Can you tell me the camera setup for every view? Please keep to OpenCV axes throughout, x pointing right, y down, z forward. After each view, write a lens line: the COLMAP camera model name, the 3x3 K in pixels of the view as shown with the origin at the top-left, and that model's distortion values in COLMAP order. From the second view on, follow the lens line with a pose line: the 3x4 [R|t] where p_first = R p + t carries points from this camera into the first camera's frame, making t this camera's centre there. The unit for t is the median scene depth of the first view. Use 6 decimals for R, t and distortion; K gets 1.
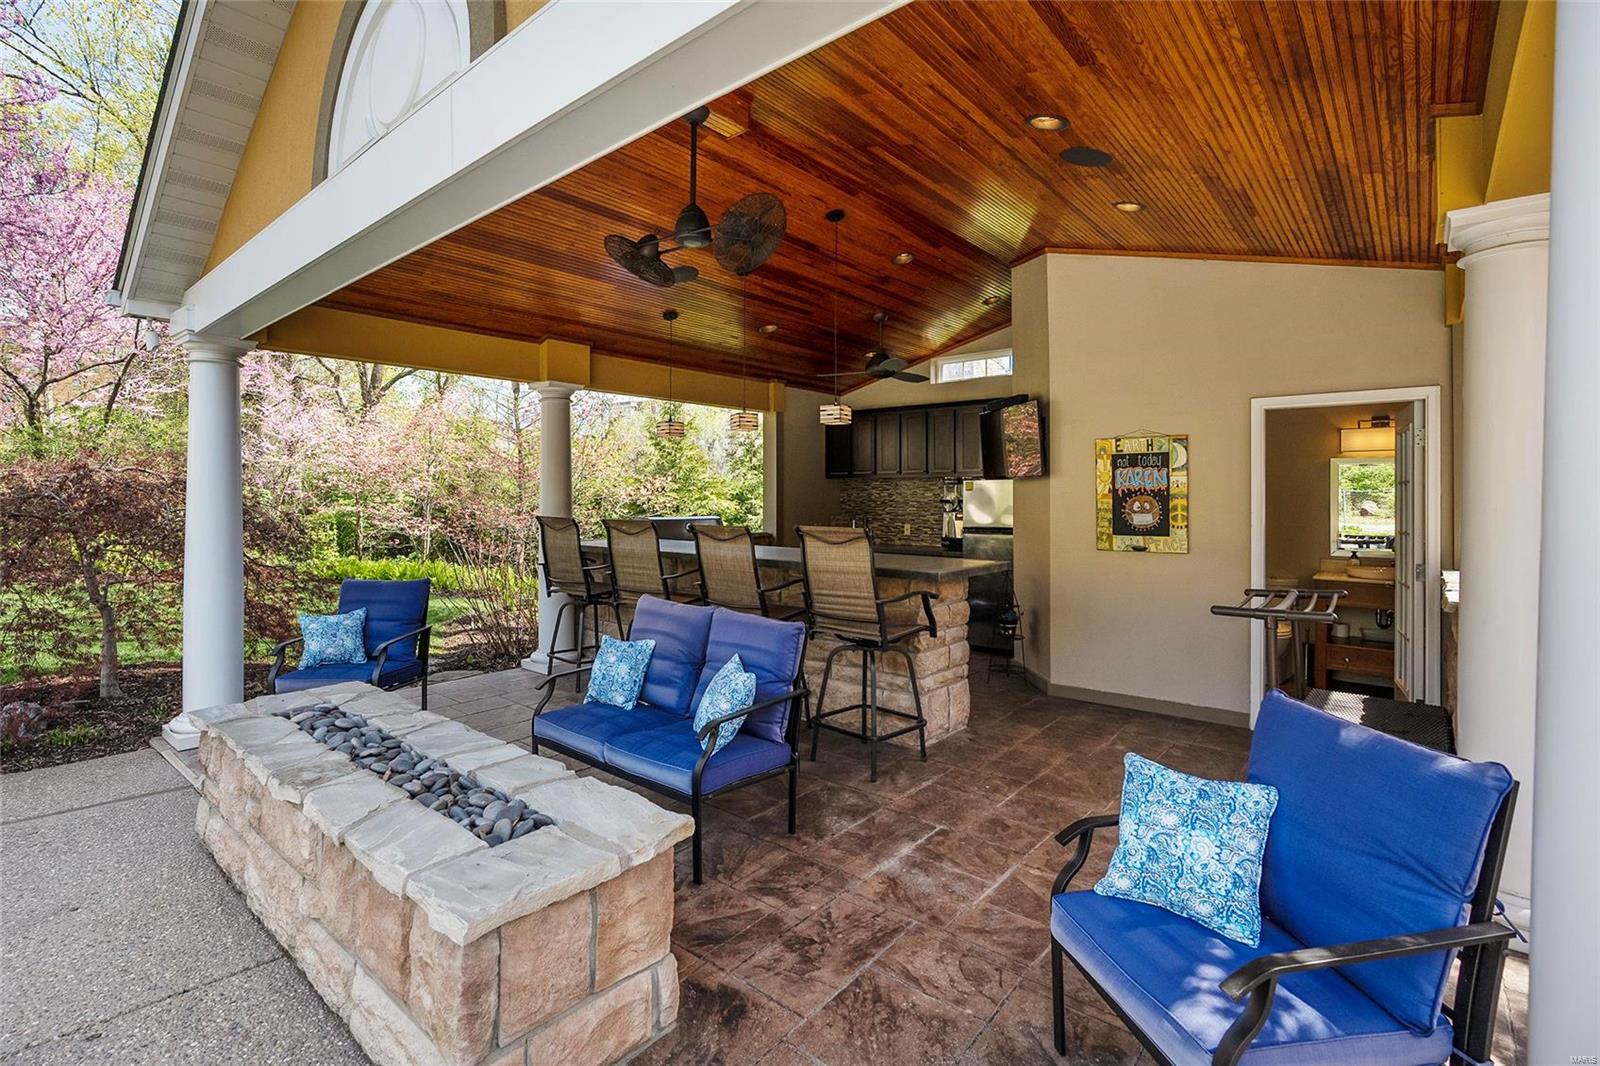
lens RADIAL K [[730.9, 0, 801.3], [0, 730.9, 498.7], [0, 0, 1]] dist [-0.009192, 0.002730]
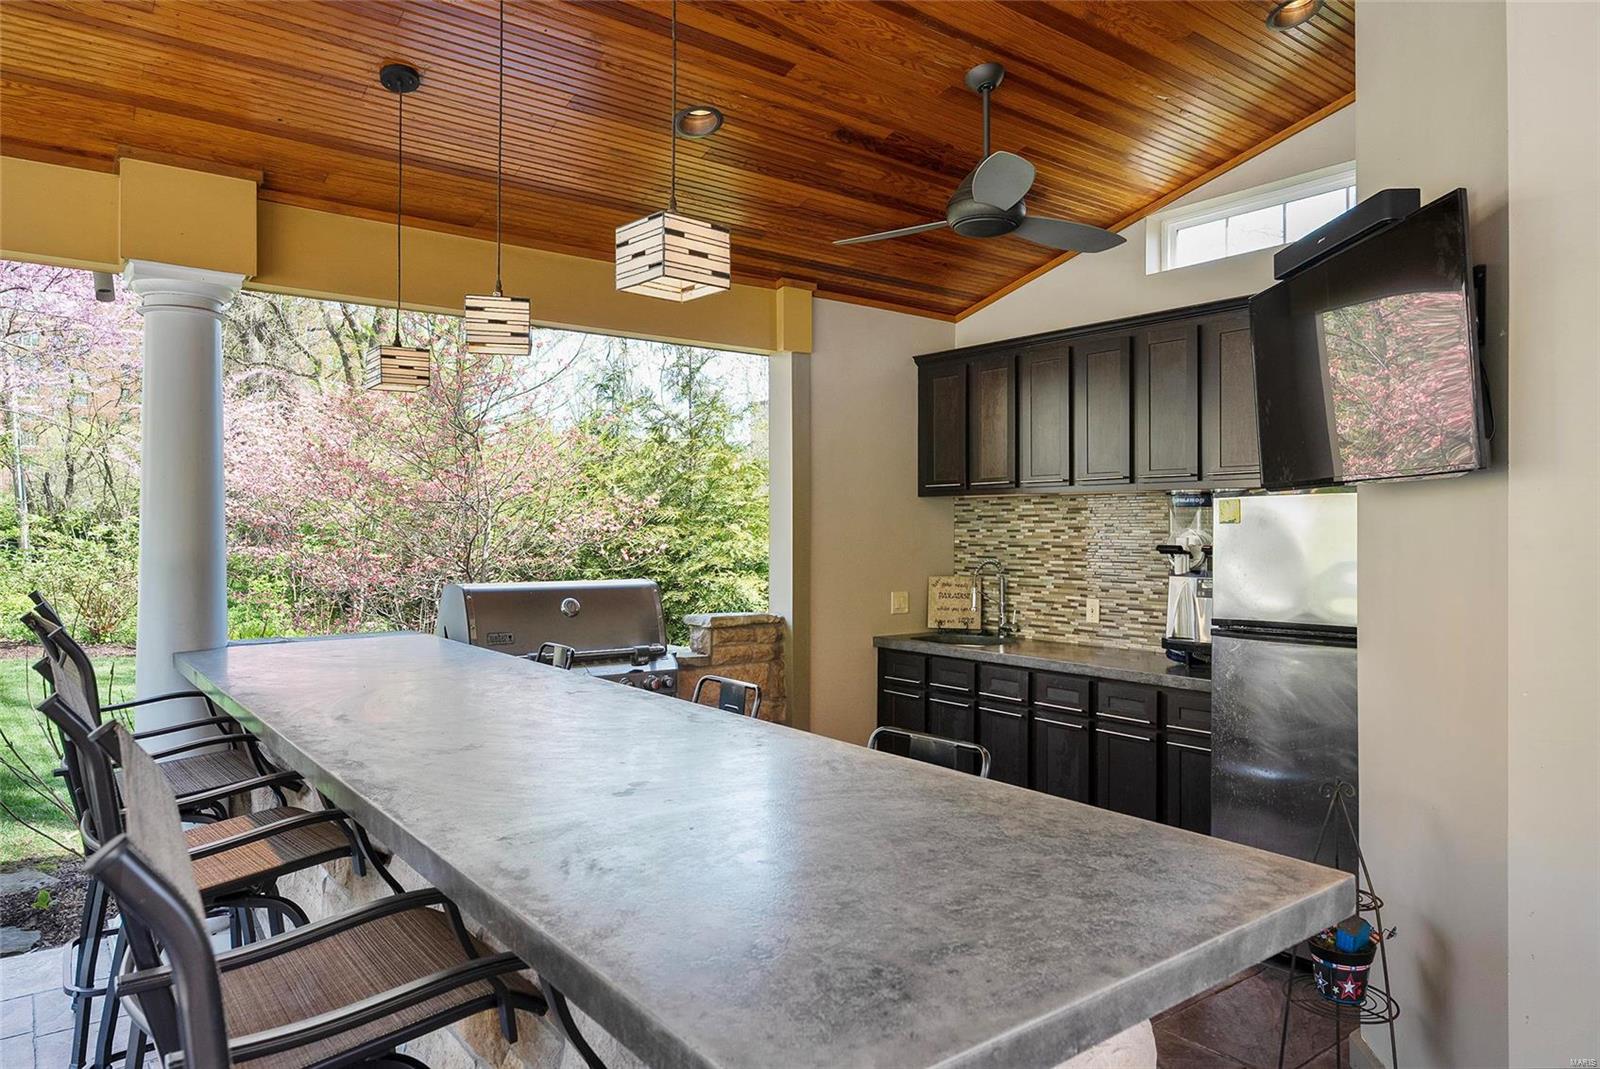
lens RADIAL K [[1016.3, 0, 807.6], [0, 1016.3, 538.3], [0, 0, 1]] dist [0.010481, 0.001547]
pose [[0.978159, -0.000258, -0.207858, 0.123880], [0.001671, 0.999977, 0.006621, -0.006919], [0.207851, -0.006824, 0.978137, 0.431568]]
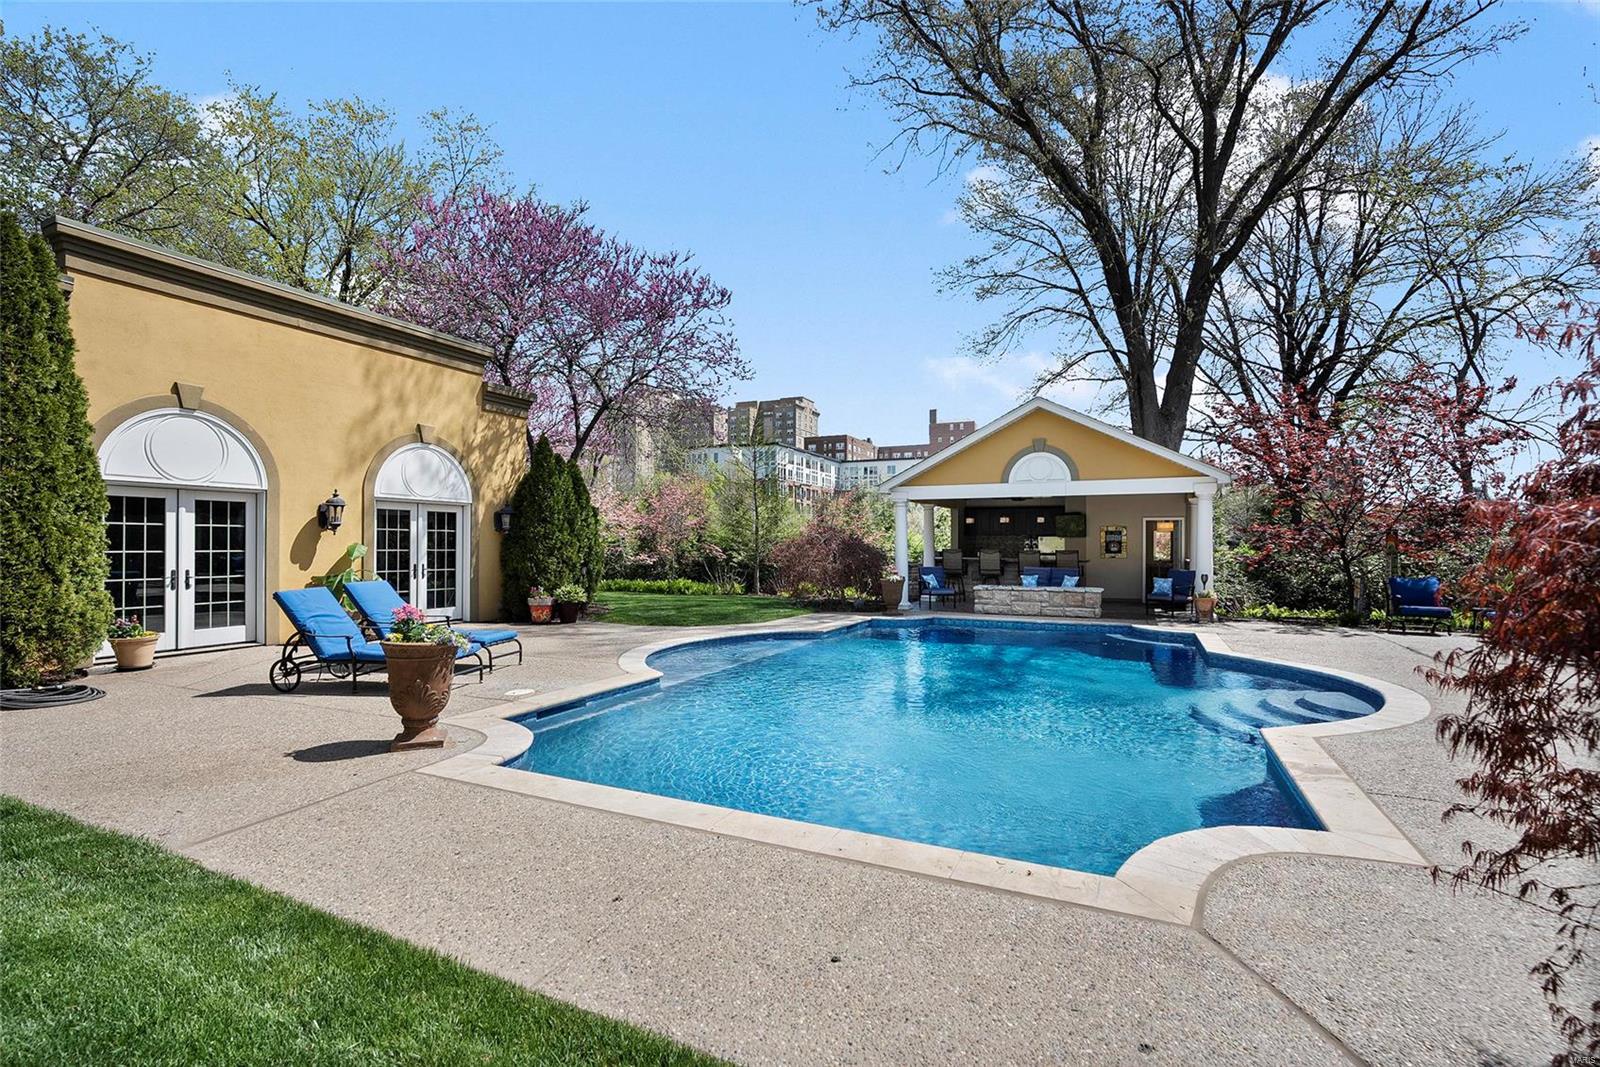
lens RADIAL K [[730.9, 0, 775.2], [0, 730.9, 544.7], [0, 0, 1]] dist [-0.009192, 0.002730]
pose [[0.970941, -0.006495, 0.239233, -1.239713], [0.006369, 0.999979, 0.001301, -0.005086], [-0.239236, 0.000260, 0.970961, -1.291375]]
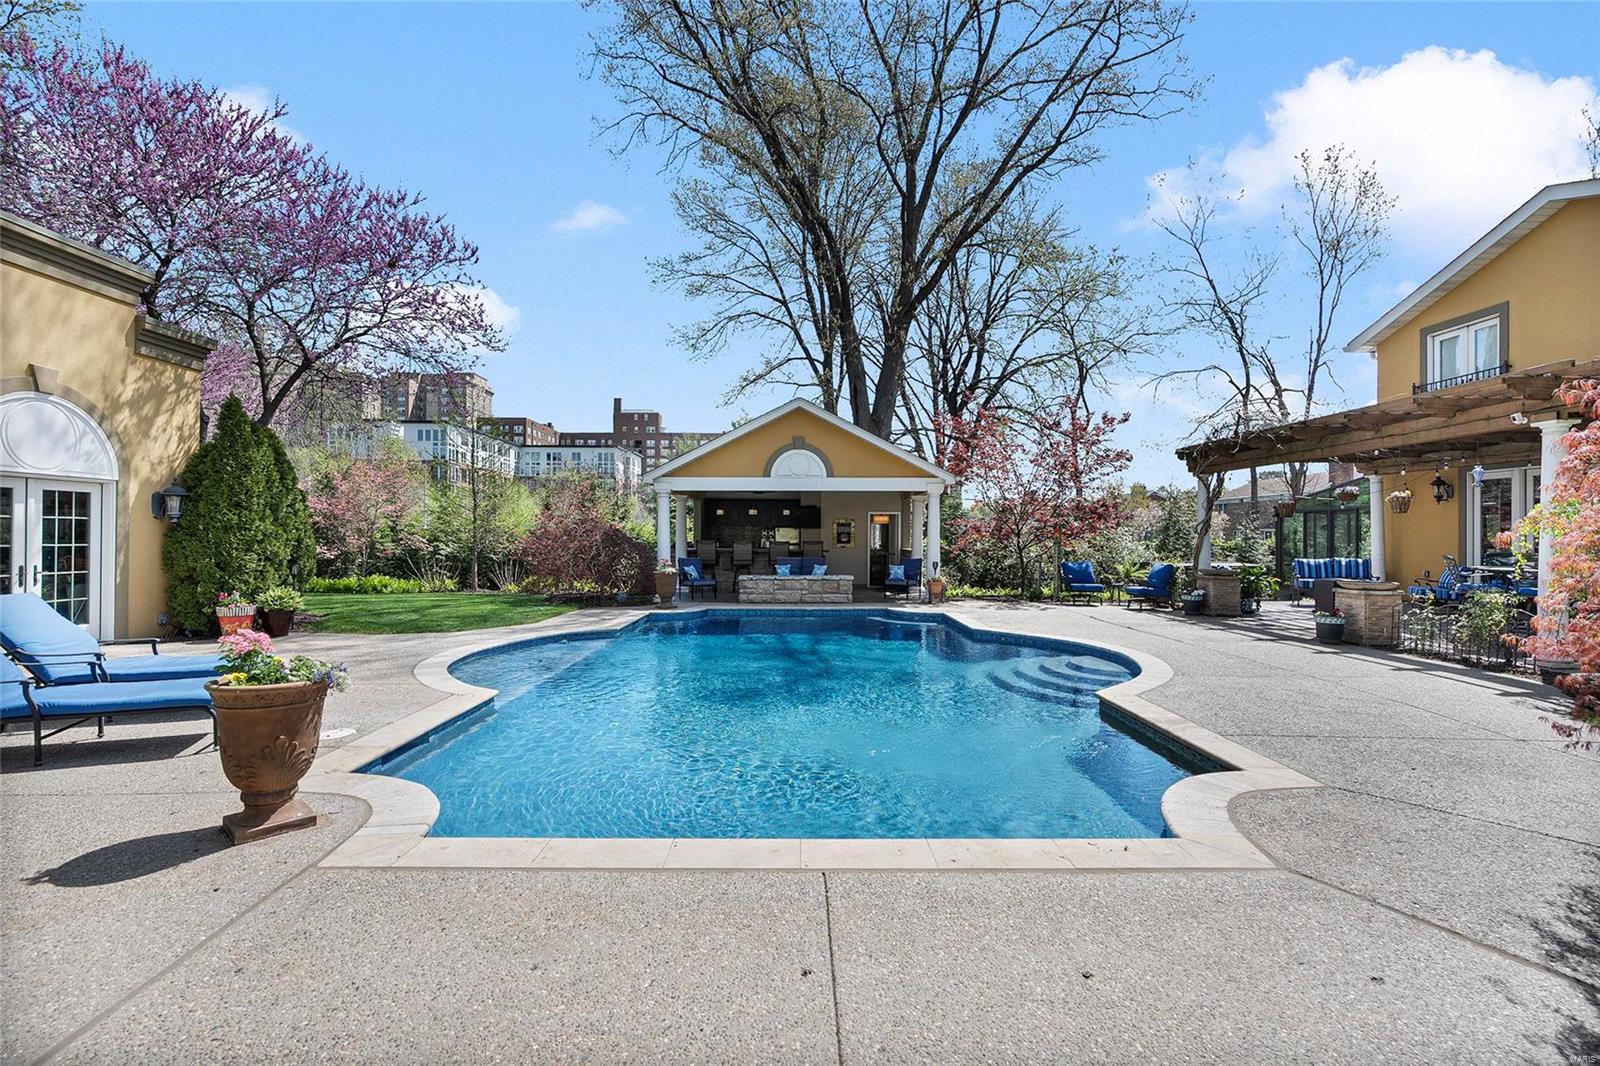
lens RADIAL K [[730.9, 0, 794.5], [0, 730.9, 529.0], [0, 0, 1]] dist [-0.009192, 0.002730]
pose [[0.767719, -0.001569, 0.640785, -1.410698], [0.004500, 0.999986, -0.002943, -0.011623], [-0.640771, 0.005143, 0.767715, -1.163335]]
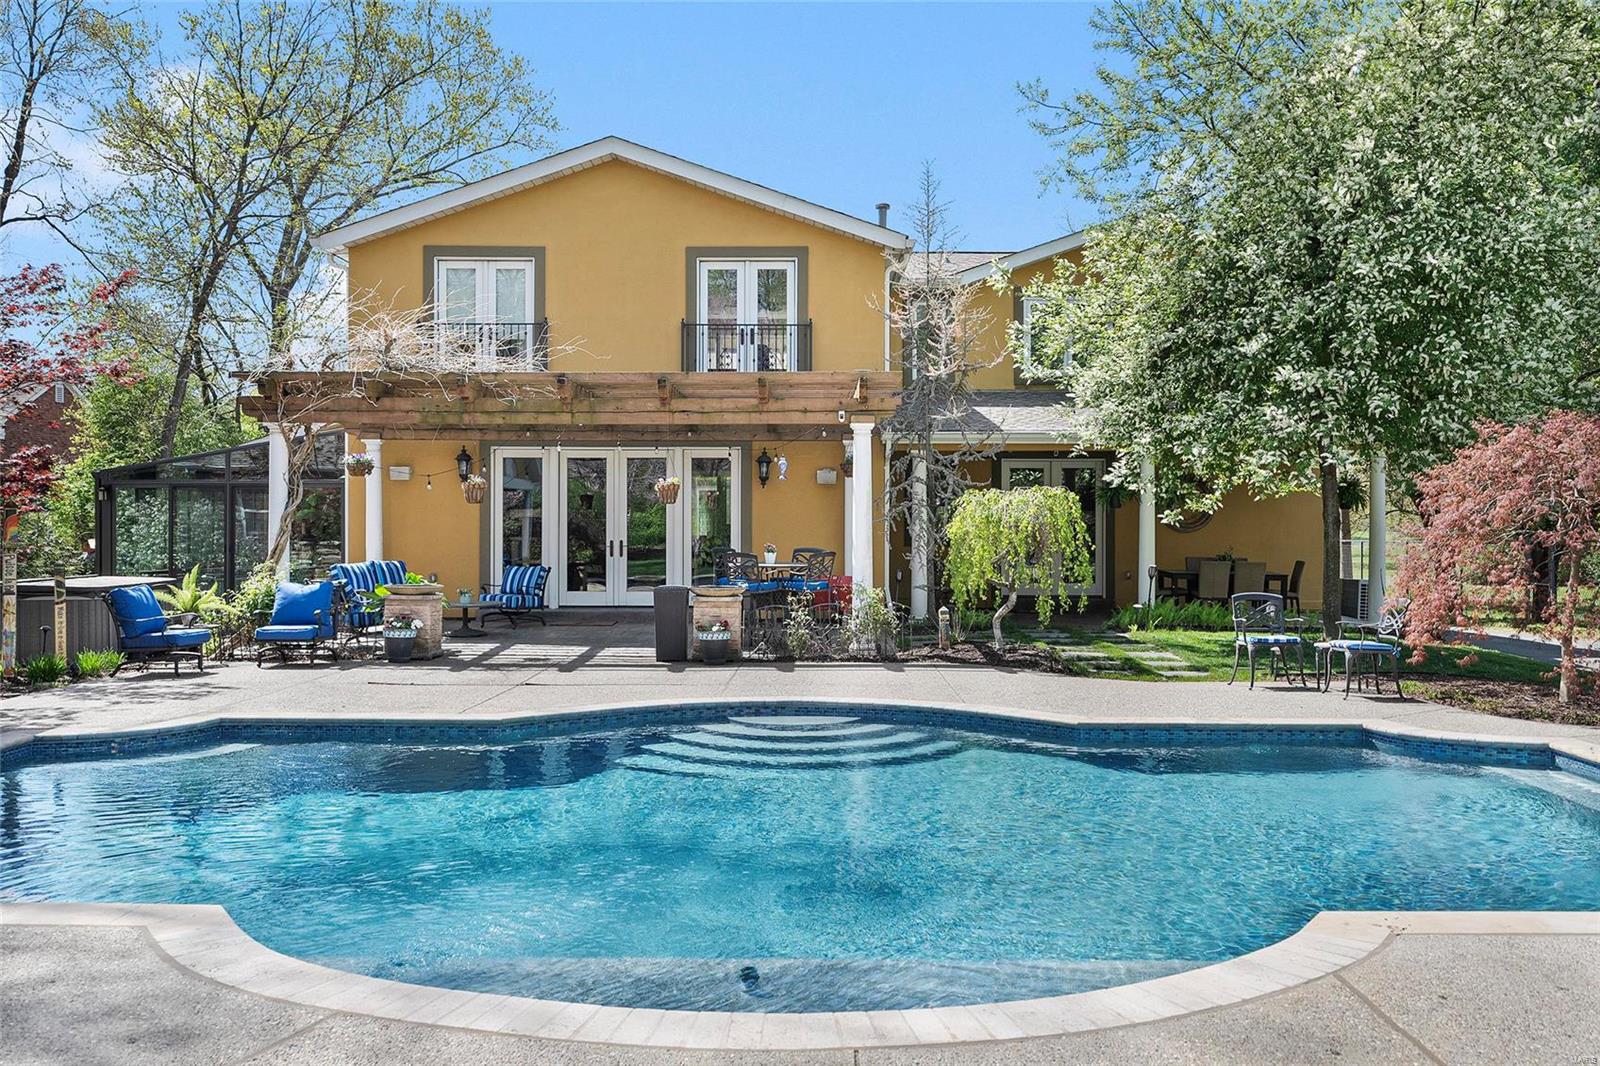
lens RADIAL K [[1413.8, 0, 785.9], [0, 1413.8, 531.9], [0, 0, 1]] dist [0.029697, -0.003191]
pose [[-0.616333, -0.019233, 0.787251, -1.526144], [-0.007954, 0.999803, 0.018199, -0.033913], [-0.787445, 0.004955, -0.616365, 0.258981]]
